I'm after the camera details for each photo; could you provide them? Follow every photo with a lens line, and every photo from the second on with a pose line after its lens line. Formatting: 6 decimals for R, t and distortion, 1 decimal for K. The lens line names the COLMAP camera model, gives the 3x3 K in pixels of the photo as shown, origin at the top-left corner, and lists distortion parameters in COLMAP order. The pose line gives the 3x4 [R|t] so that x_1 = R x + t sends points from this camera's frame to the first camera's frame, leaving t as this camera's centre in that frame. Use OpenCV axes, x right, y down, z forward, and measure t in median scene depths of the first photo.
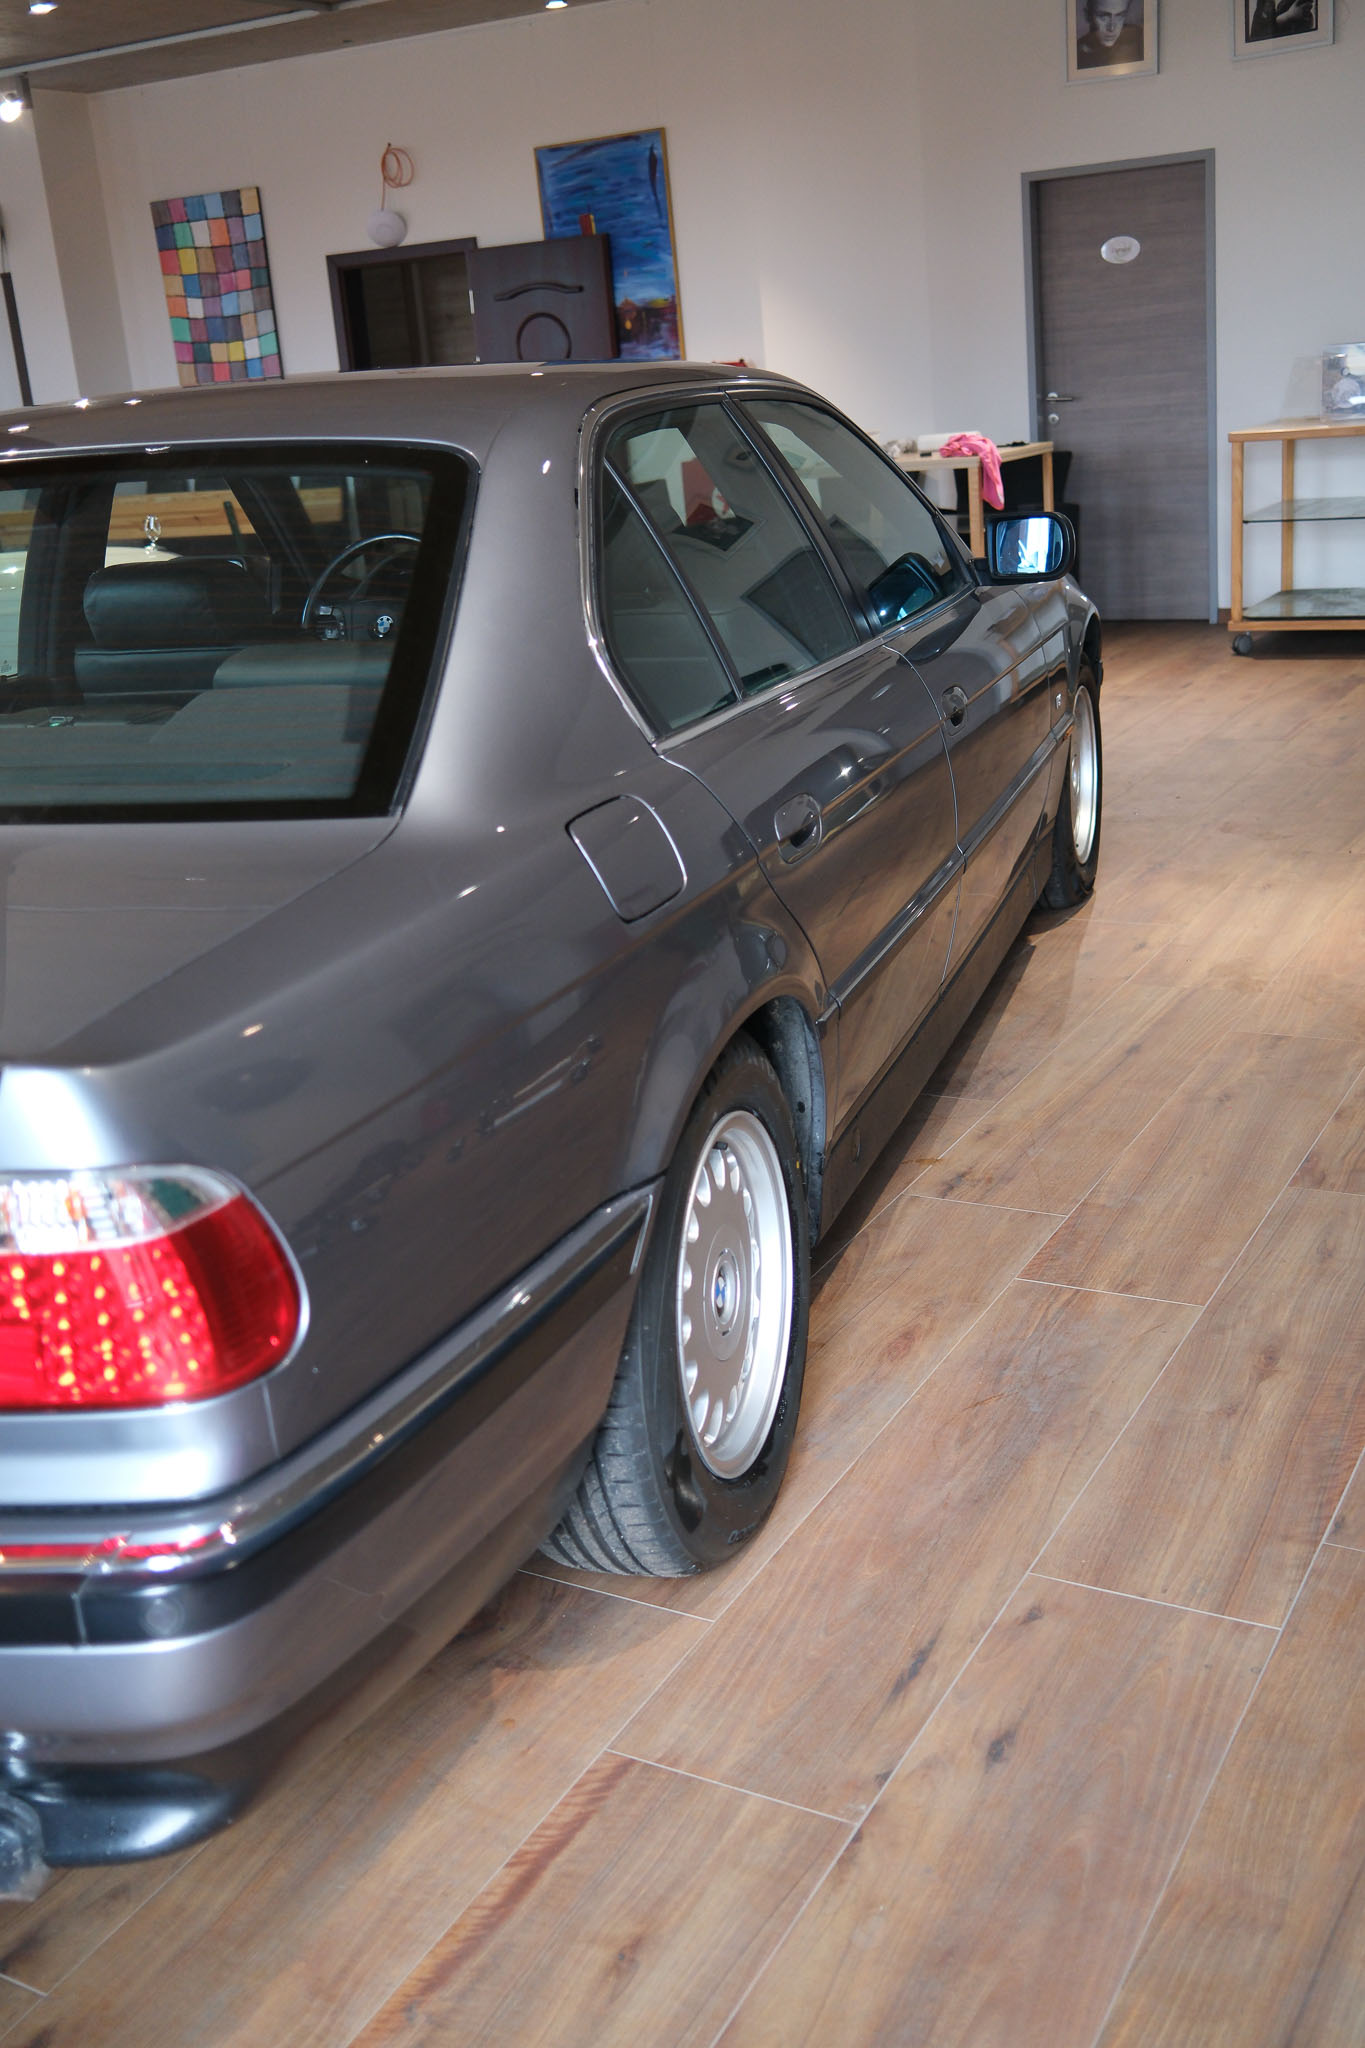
lens RADIAL K [[2082.5, 0, 682.5], [0, 2082.5, 1024.0], [0, 0, 1]] dist [-0.070369, 0.167327]
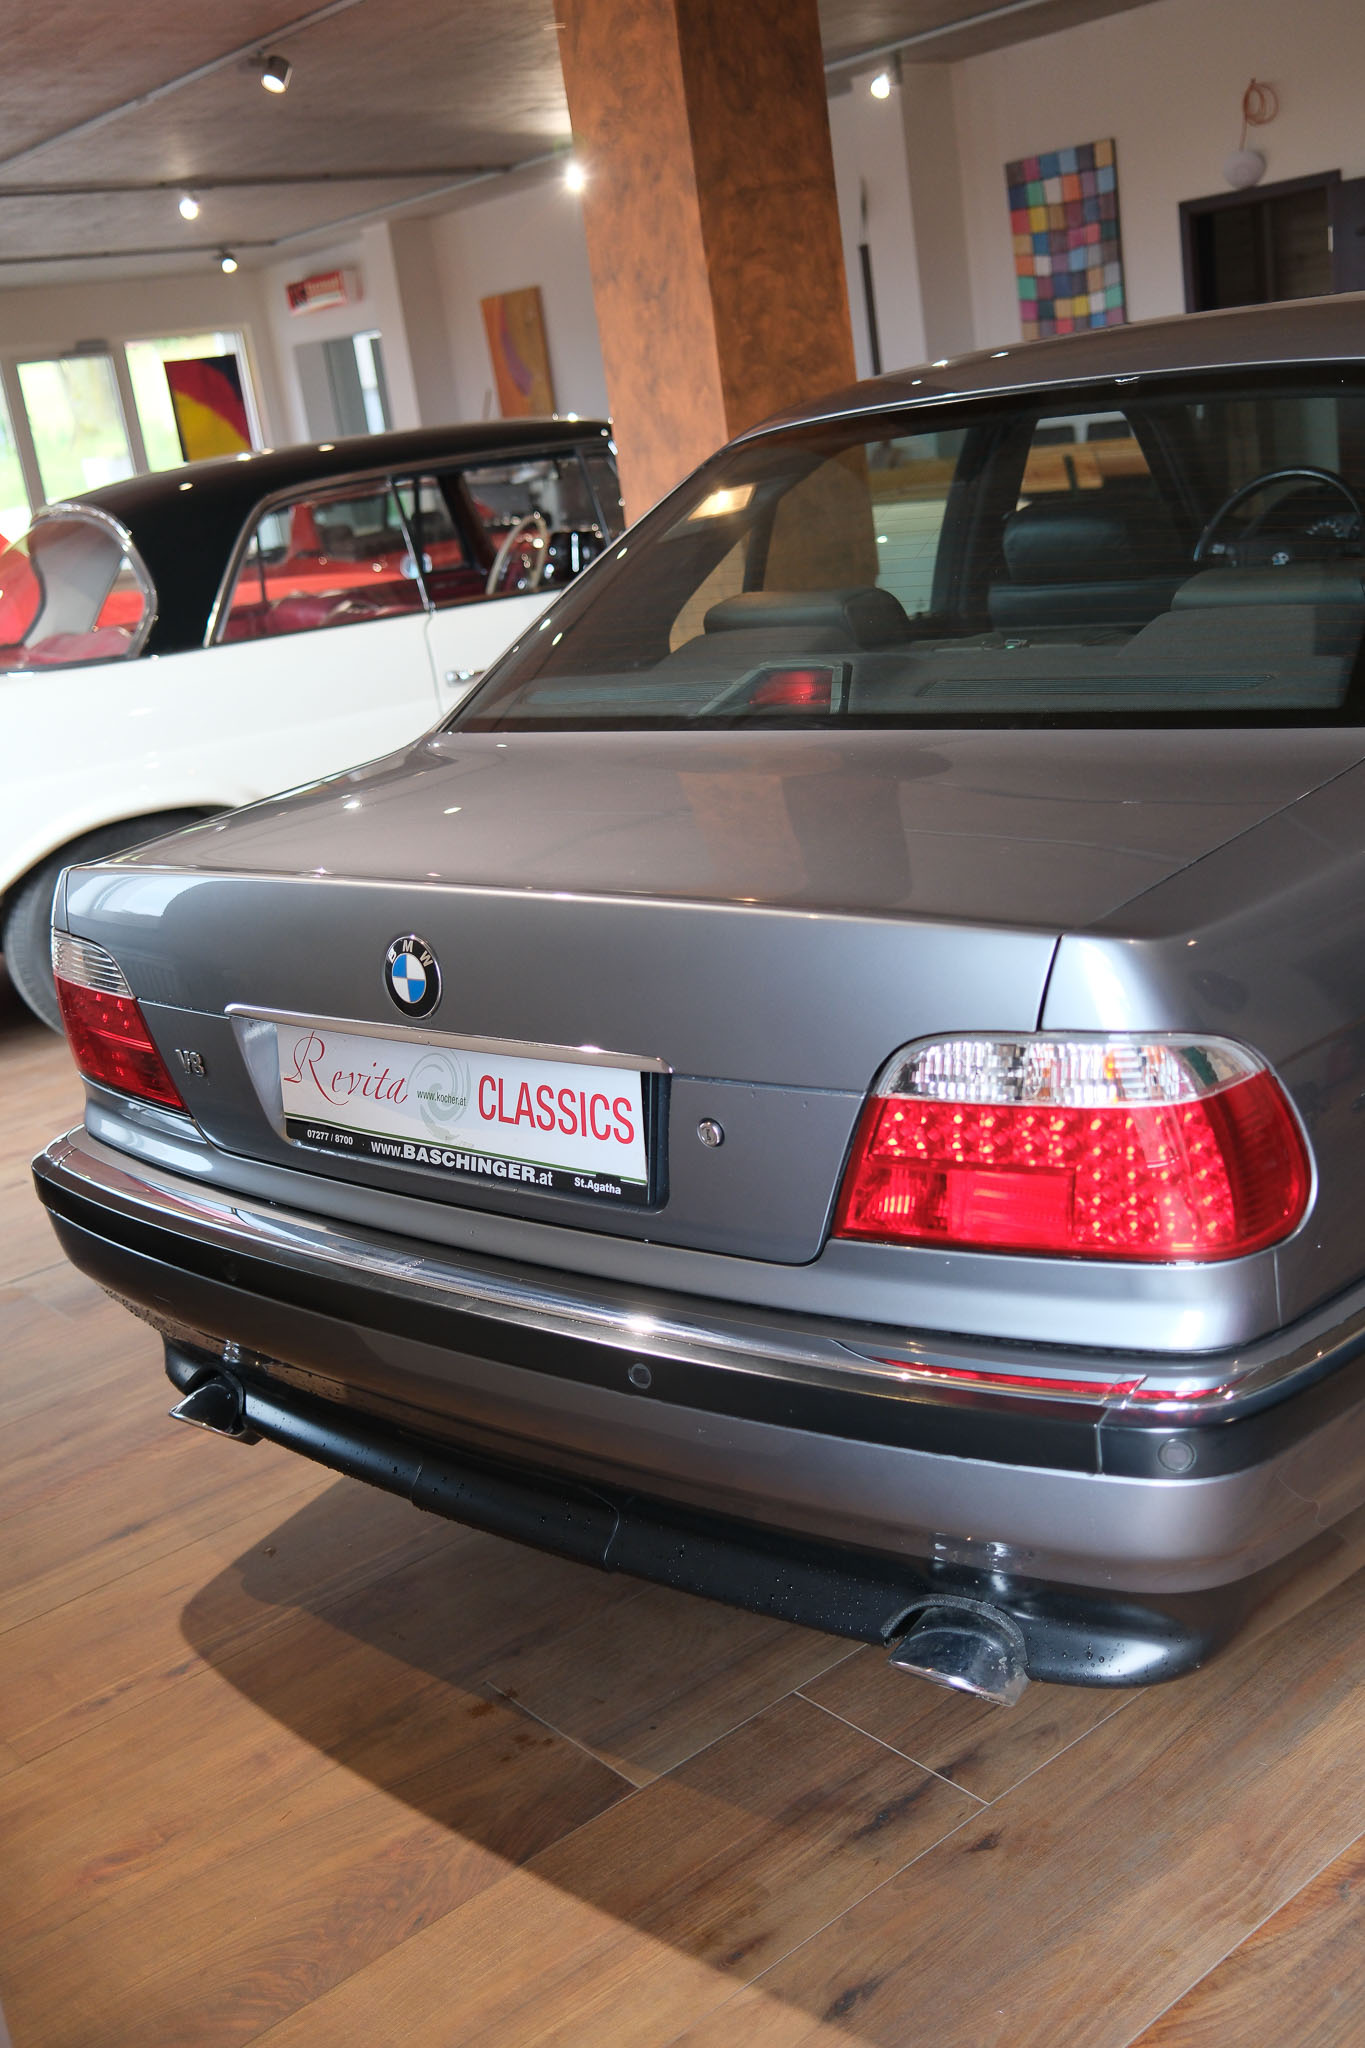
lens RADIAL K [[2083.1, 0, 670.0], [0, 2083.1, 1031.0], [0, 0, 1]] dist [-0.069770, 0.151401]
pose [[0.929538, 0.060864, -0.363669, -0.091673], [-0.053366, 0.998105, 0.030641, 0.037863], [0.364844, -0.009074, 0.931024, -0.069717]]
